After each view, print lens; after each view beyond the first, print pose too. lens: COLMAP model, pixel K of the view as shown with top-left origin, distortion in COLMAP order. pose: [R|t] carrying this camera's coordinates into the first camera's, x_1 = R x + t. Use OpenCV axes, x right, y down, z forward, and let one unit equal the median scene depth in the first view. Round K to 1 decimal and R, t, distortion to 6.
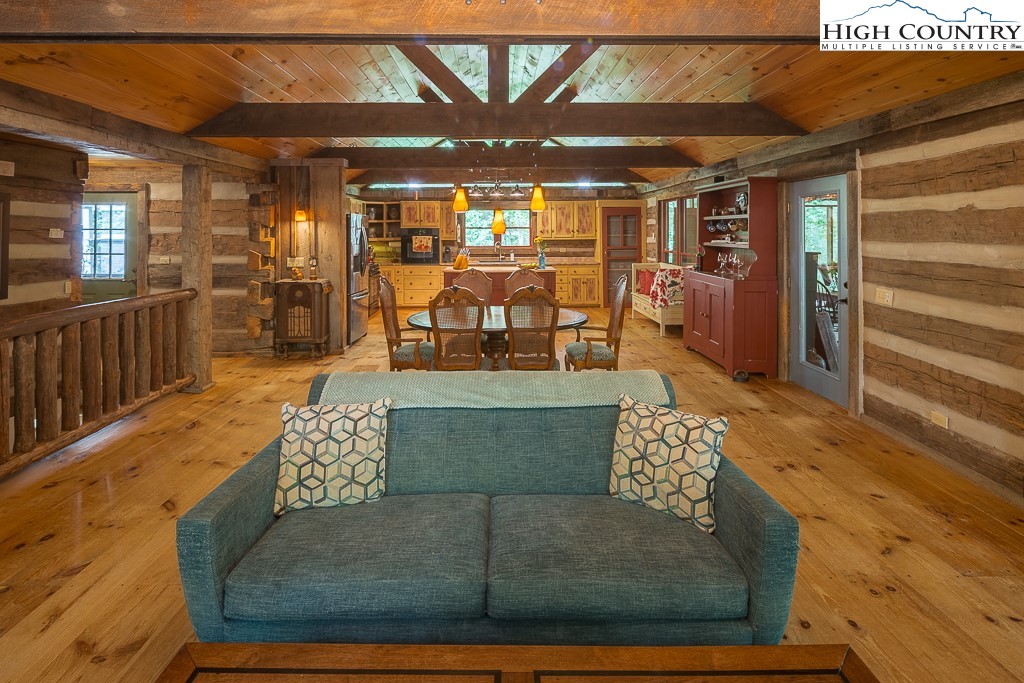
lens RADIAL K [[523.0, 0, 488.2], [0, 523.0, 229.6], [0, 0, 1]] dist [-0.000424, -0.001083]
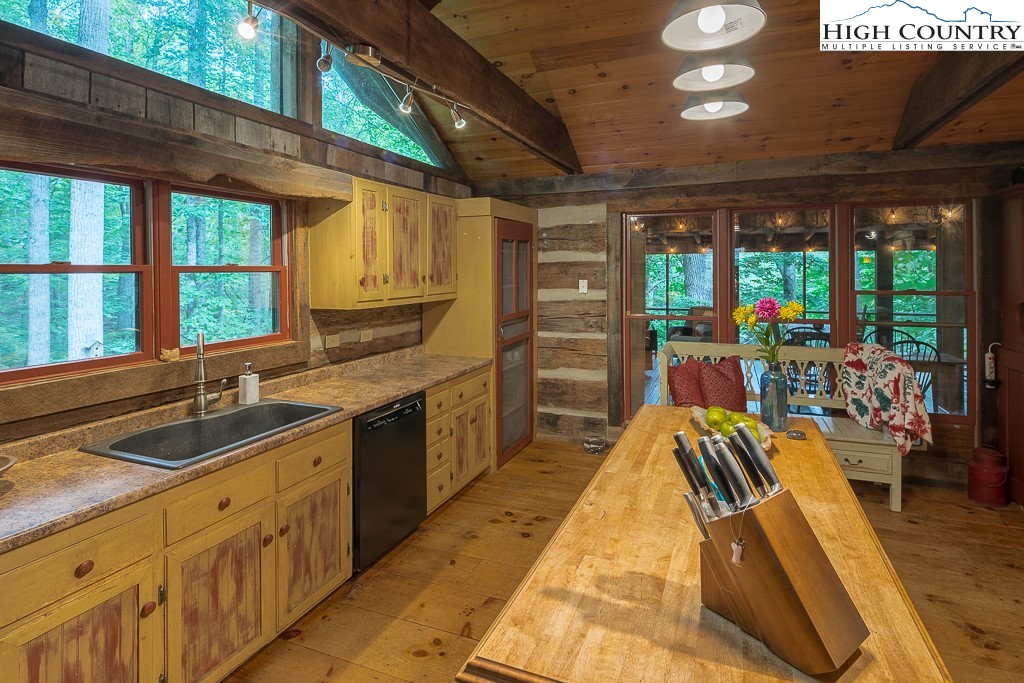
lens RADIAL K [[525.2, 0, 533.1], [0, 525.2, 271.8], [0, 0, 1]] dist [0.000089, -0.000230]
pose [[0.349923, -0.000556, 0.936778, -0.202748], [0.003676, 0.999993, -0.000779, -0.001403], [-0.936771, 0.003716, 0.349922, 1.168988]]
